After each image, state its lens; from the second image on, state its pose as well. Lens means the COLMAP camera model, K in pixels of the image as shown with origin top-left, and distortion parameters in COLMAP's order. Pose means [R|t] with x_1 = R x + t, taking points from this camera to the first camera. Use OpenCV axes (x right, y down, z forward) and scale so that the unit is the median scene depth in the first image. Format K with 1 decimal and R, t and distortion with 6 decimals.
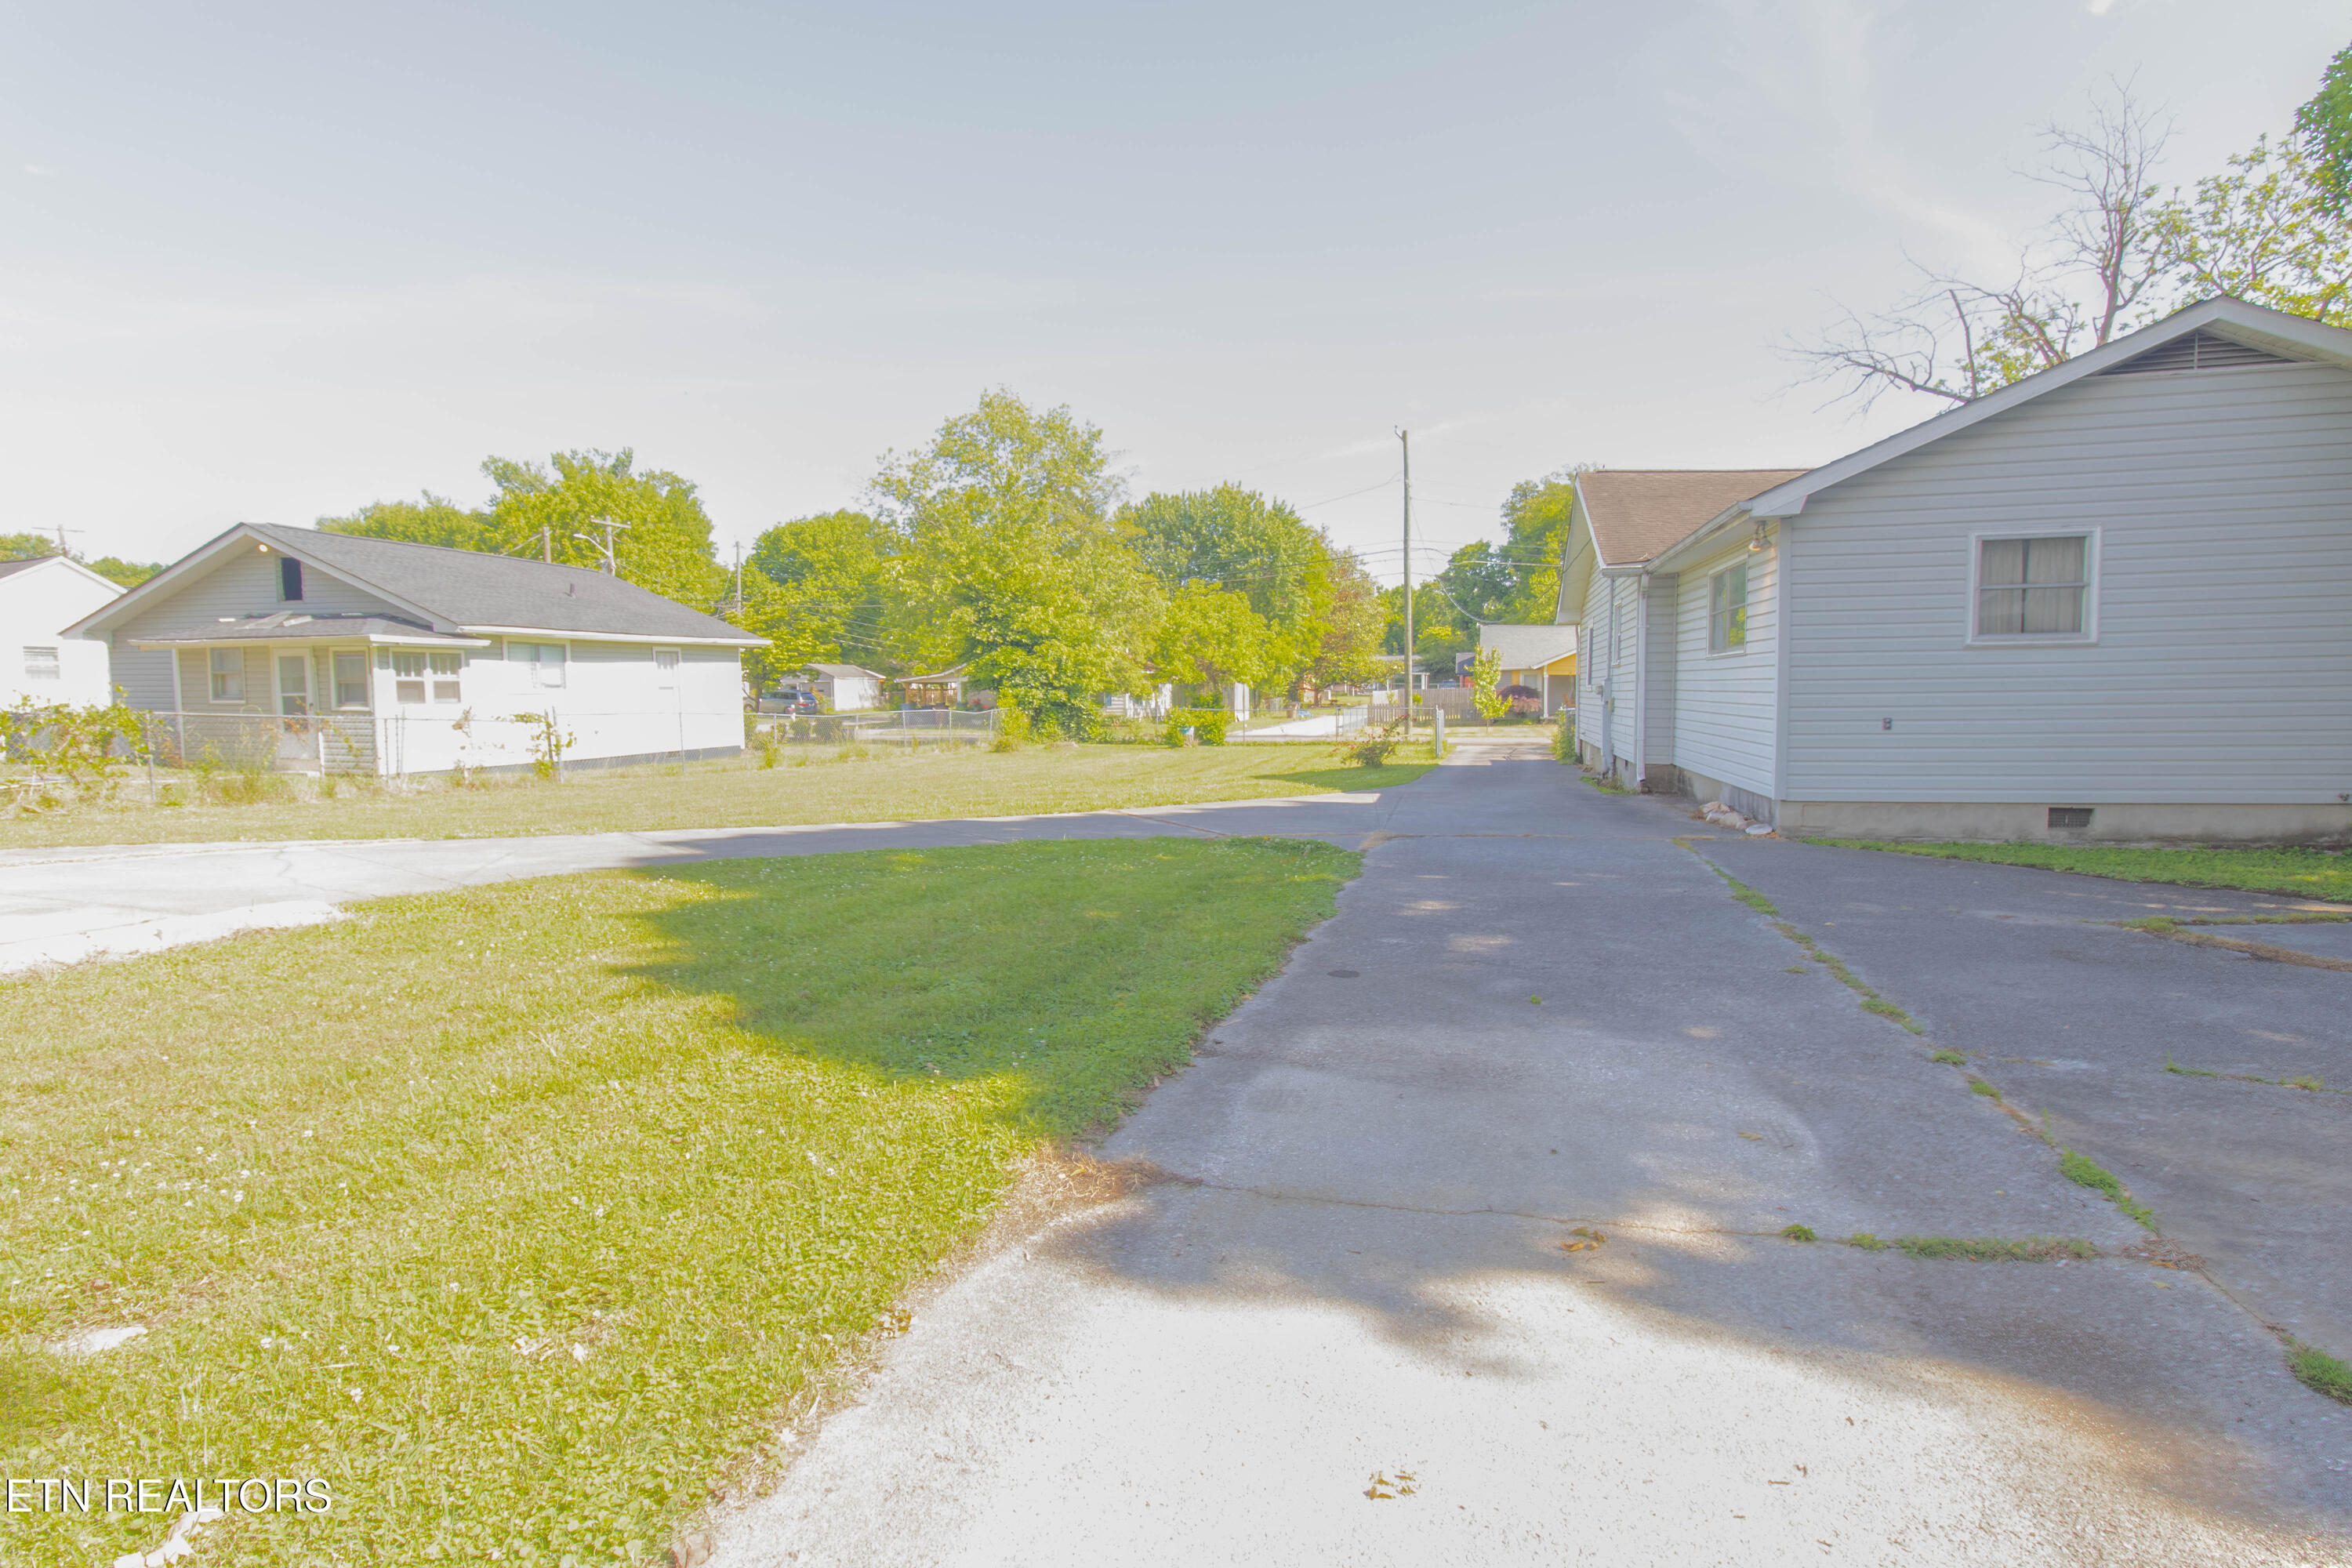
lens RADIAL K [[1177.2, 0, 1175.4], [0, 1177.2, 759.2], [0, 0, 1]] dist [0.013628, 0.000014]
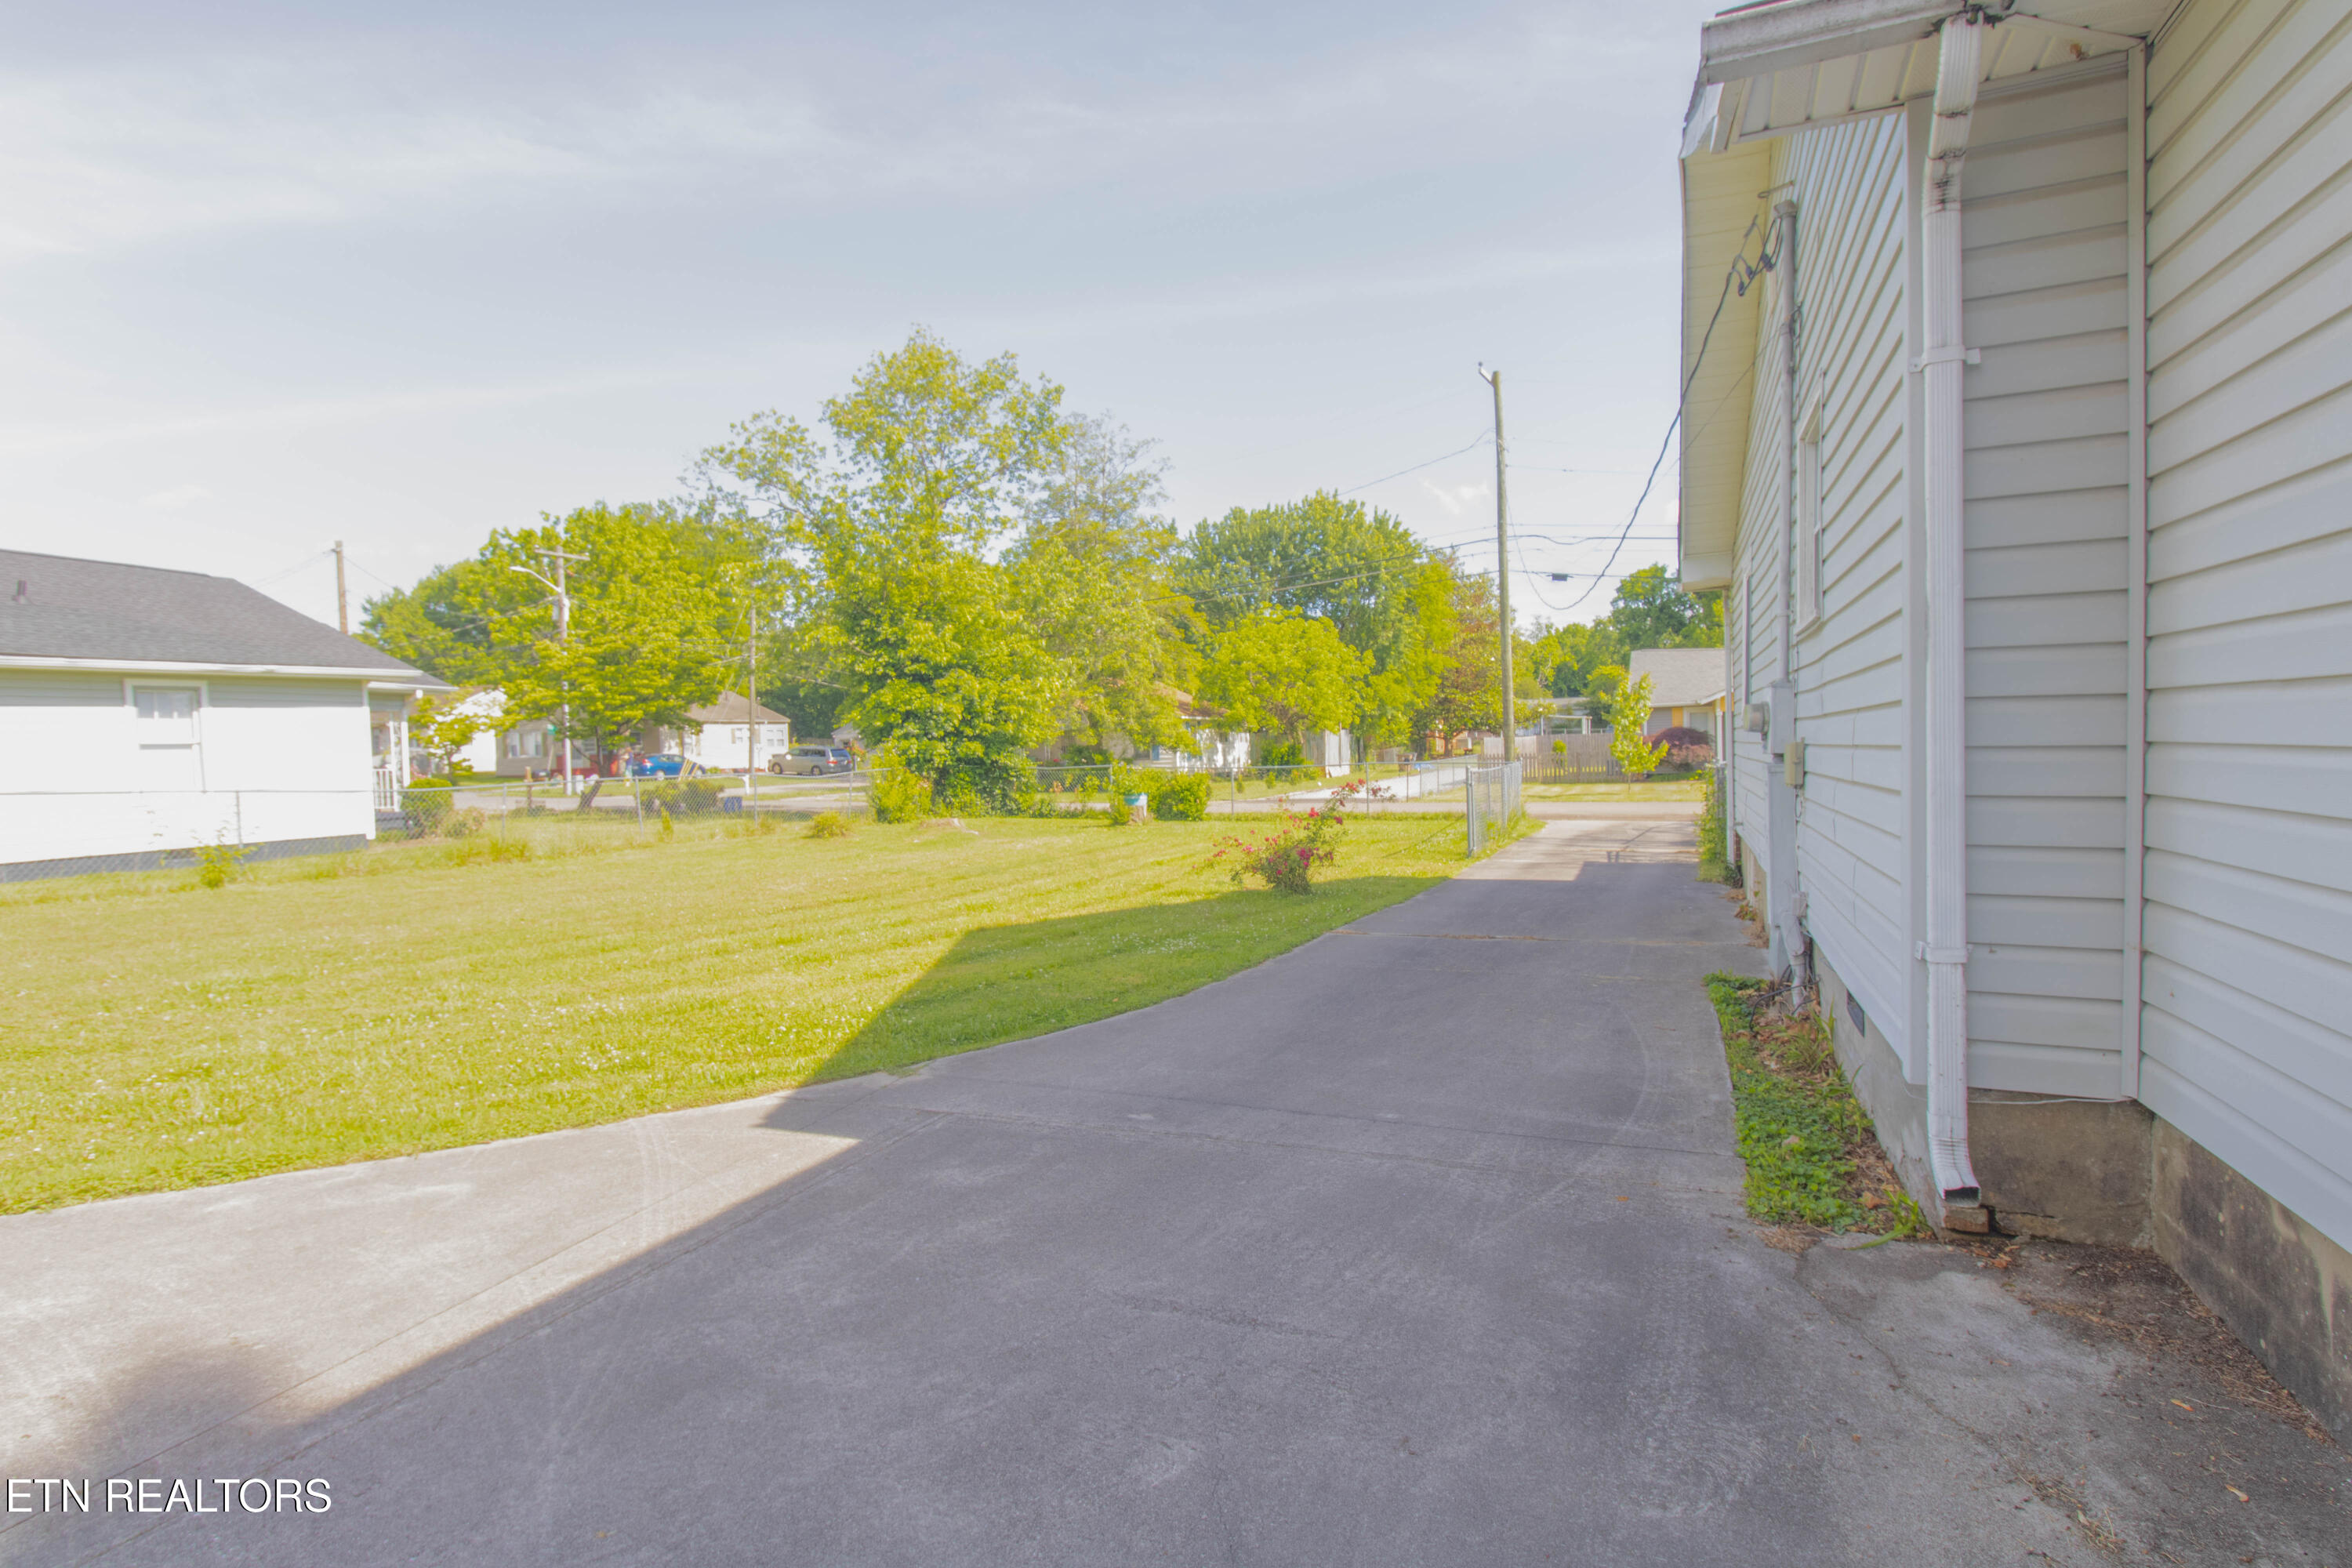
lens RADIAL K [[1177.2, 0, 1175.4], [0, 1177.2, 759.2], [0, 0, 1]] dist [0.013628, 0.000014]
pose [[0.989150, -0.010549, -0.146533, 0.105085], [0.004122, 0.999019, -0.044095, -0.014486], [0.146854, 0.043013, 0.988223, 0.277777]]
